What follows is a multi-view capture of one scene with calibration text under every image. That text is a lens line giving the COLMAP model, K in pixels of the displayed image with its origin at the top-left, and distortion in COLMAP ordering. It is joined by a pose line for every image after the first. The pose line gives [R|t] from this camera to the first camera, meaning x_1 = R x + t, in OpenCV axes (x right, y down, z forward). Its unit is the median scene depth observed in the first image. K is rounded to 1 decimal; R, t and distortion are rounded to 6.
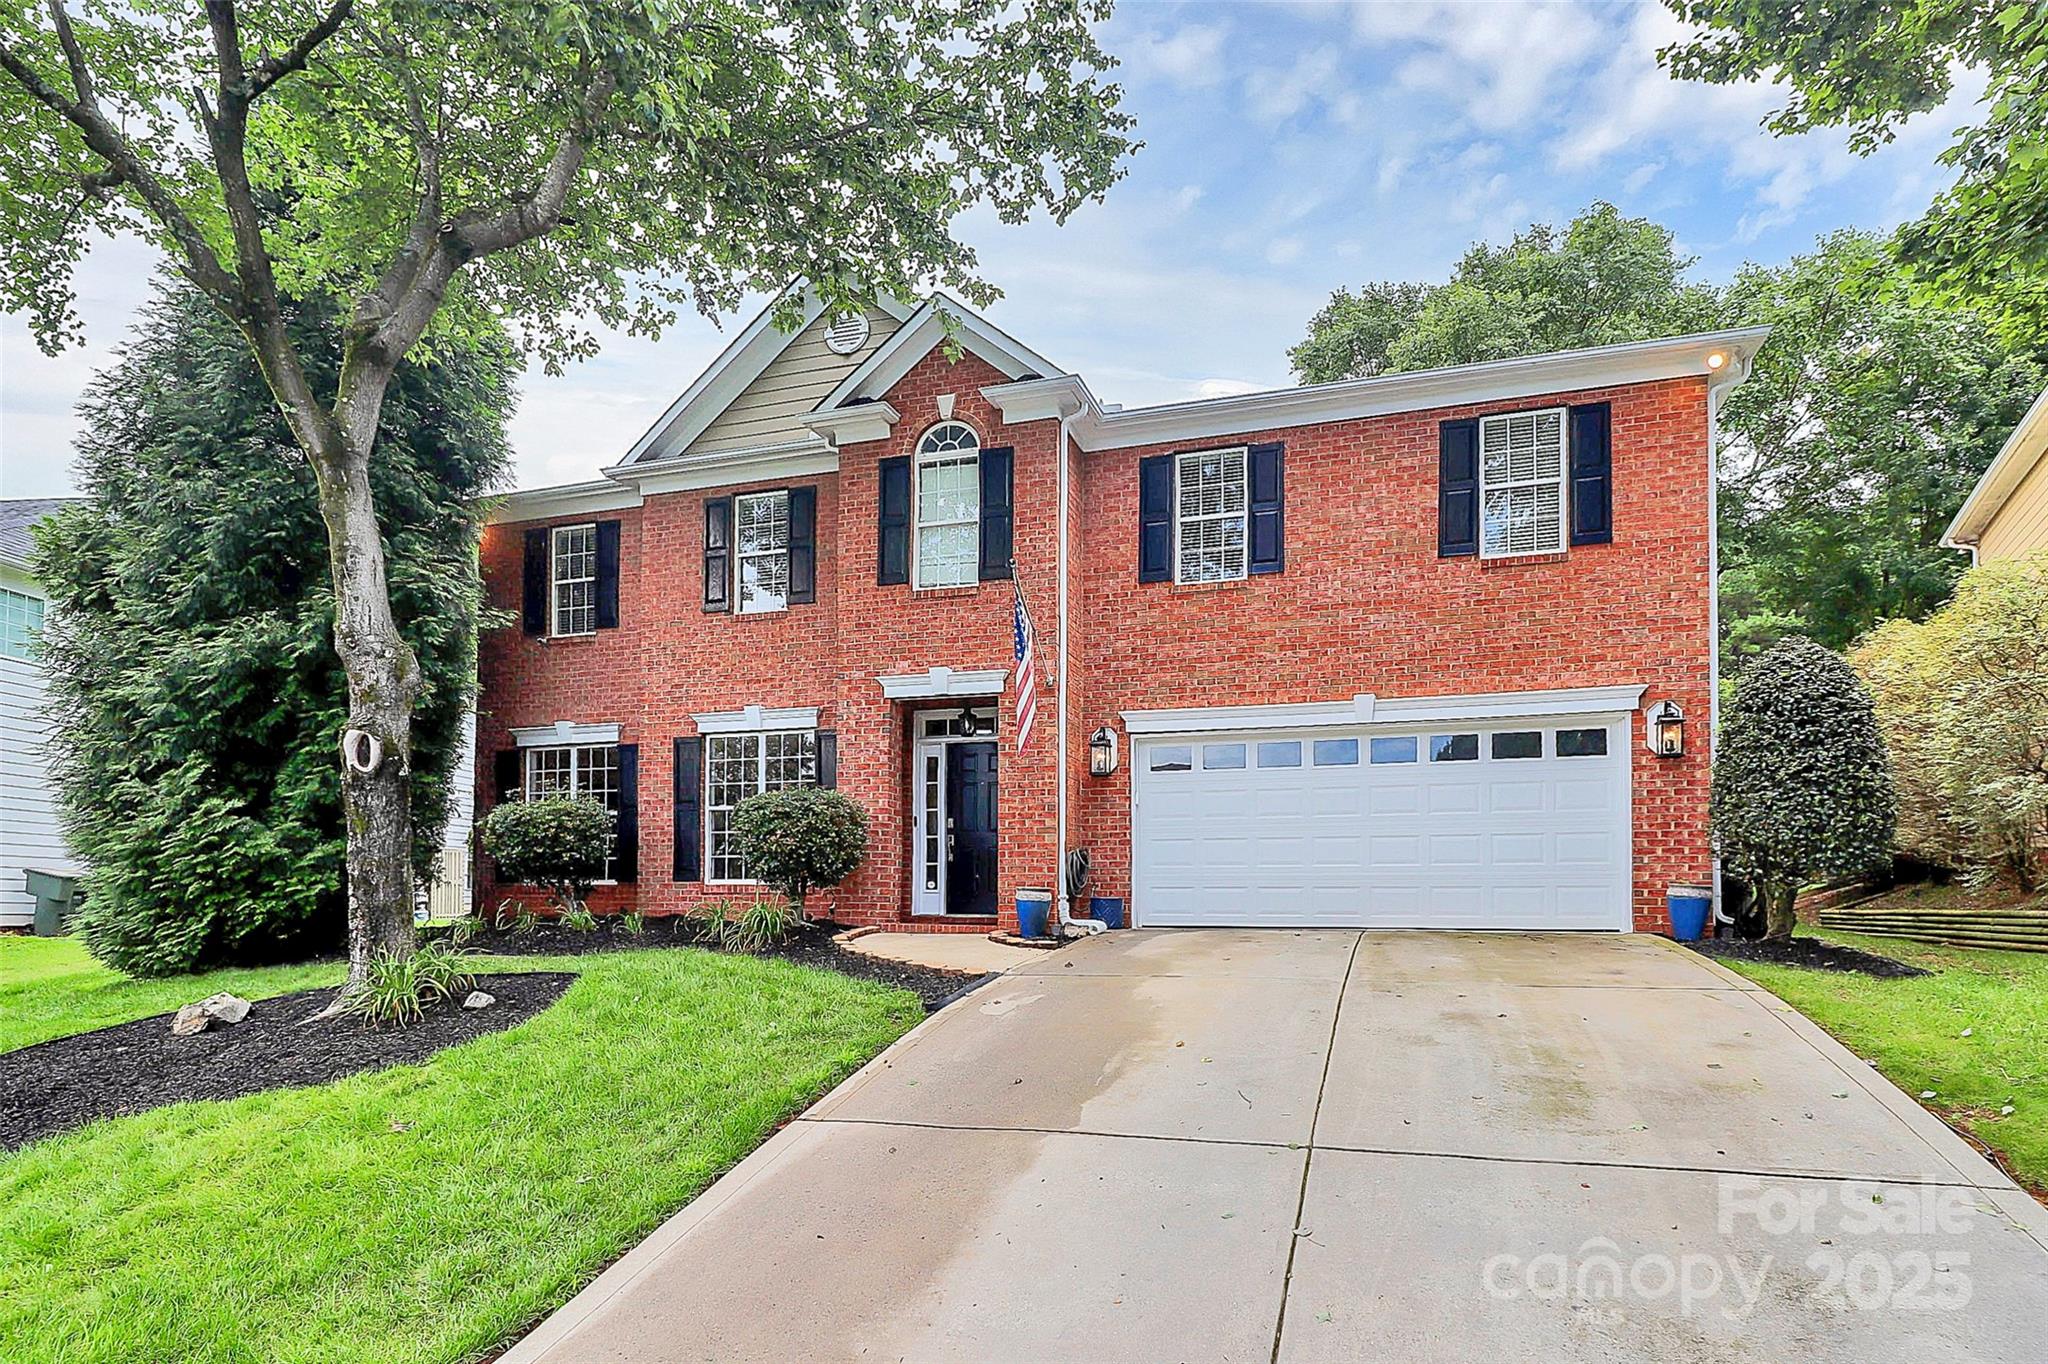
lens RADIAL K [[1087.3, 0, 1025.8], [0, 1087.3, 729.3], [0, 0, 1]] dist [0.032399, -0.048300]
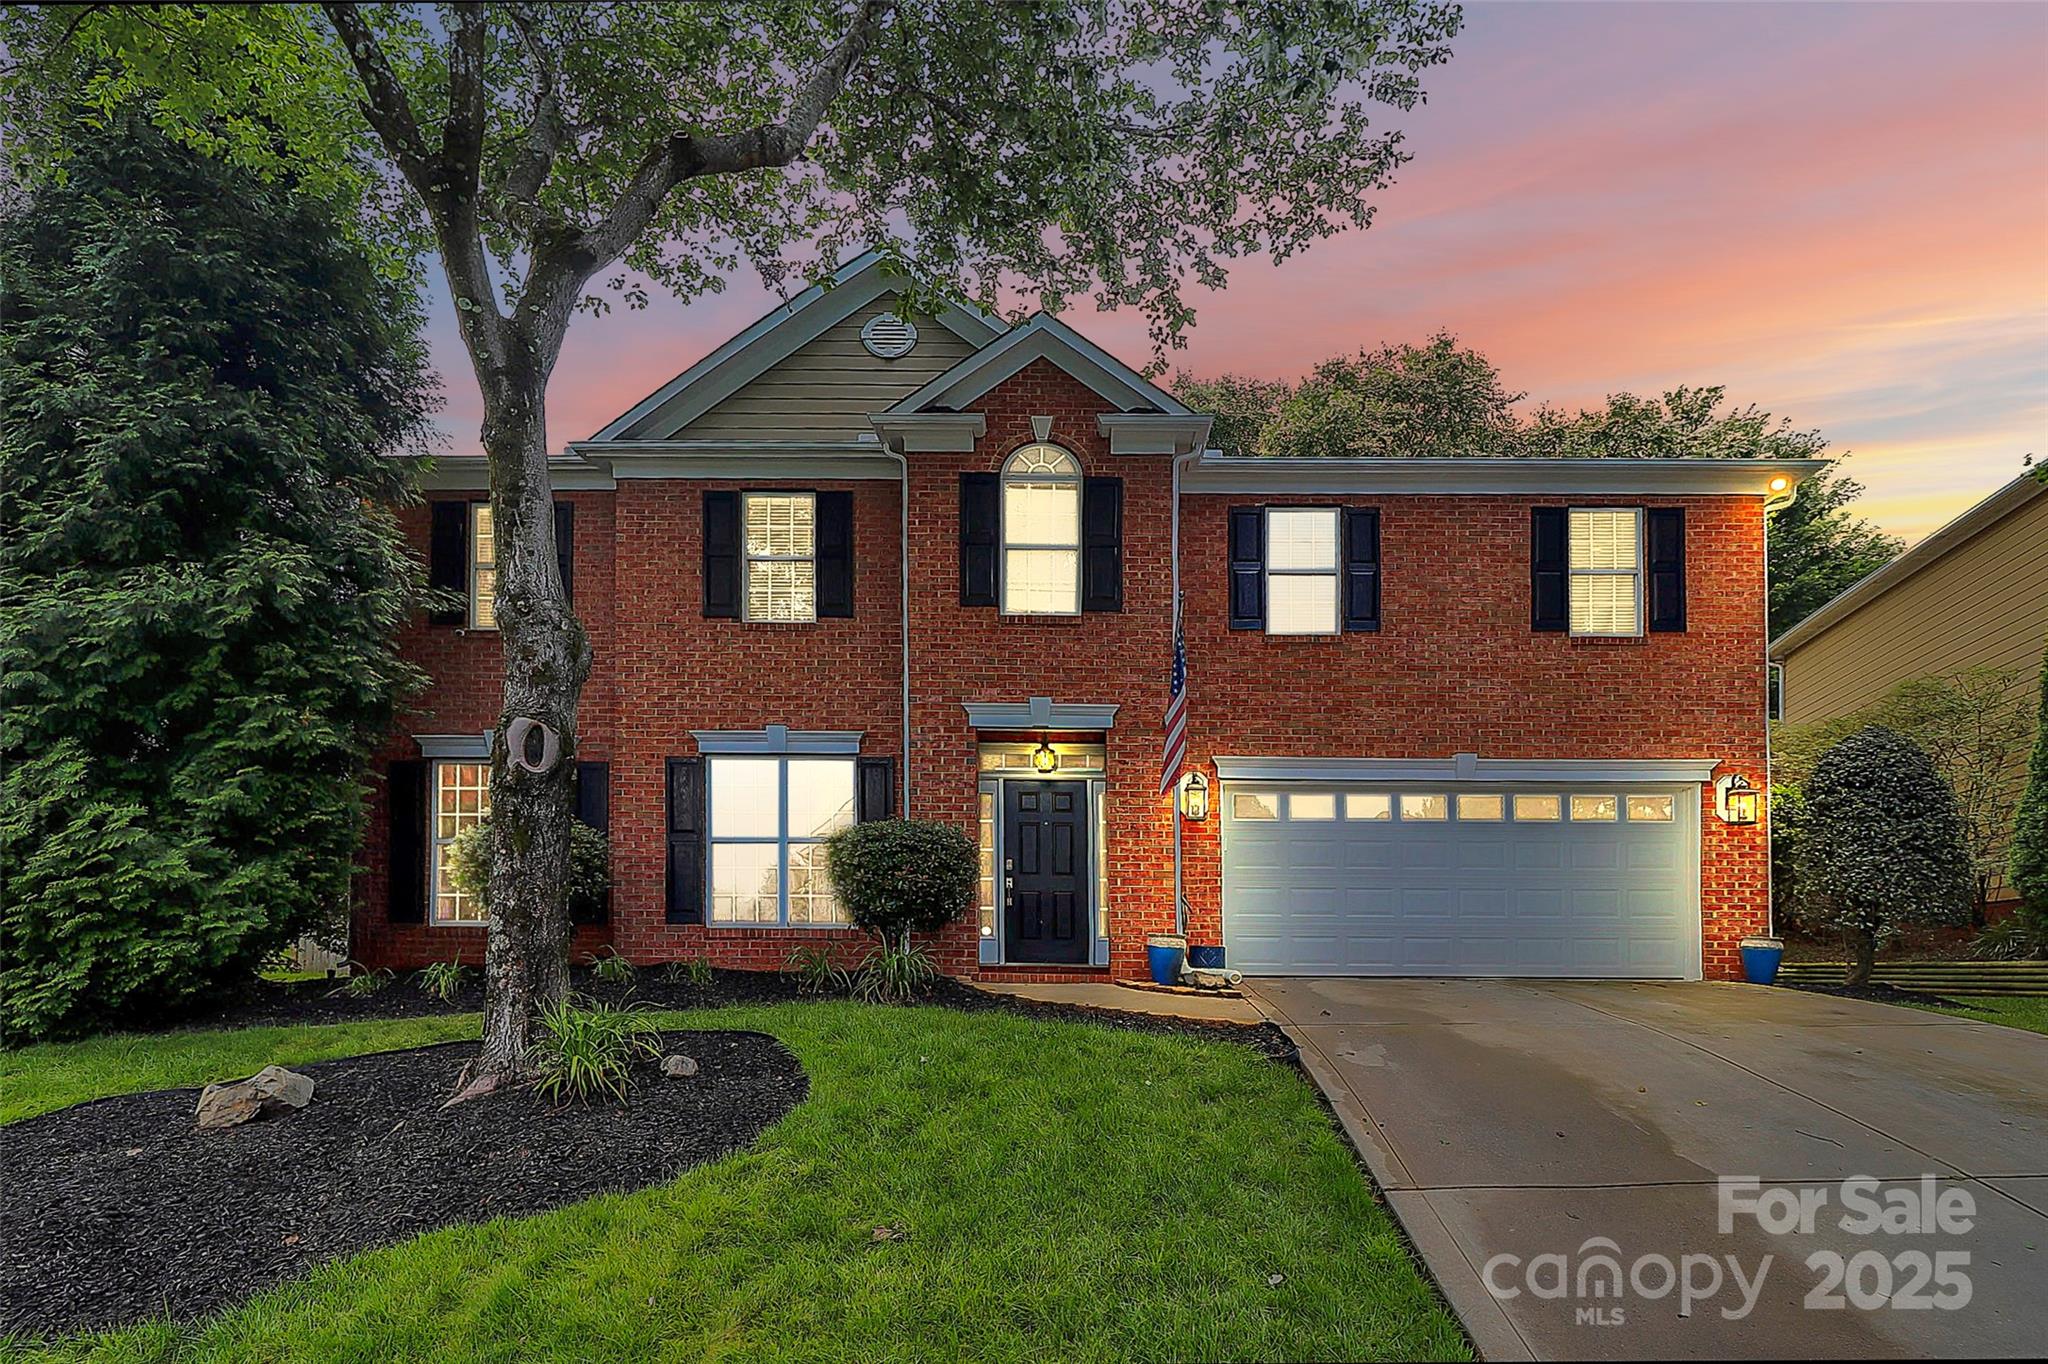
lens RADIAL K [[1087.3, 0, 1025.8], [0, 1087.3, 729.3], [0, 0, 1]] dist [0.032399, -0.048300]
pose [[0.954646, 0.064730, 0.290623, -0.362977], [-0.051200, 0.997231, -0.053927, 0.021157], [-0.293309, 0.036601, 0.955317, 0.104197]]
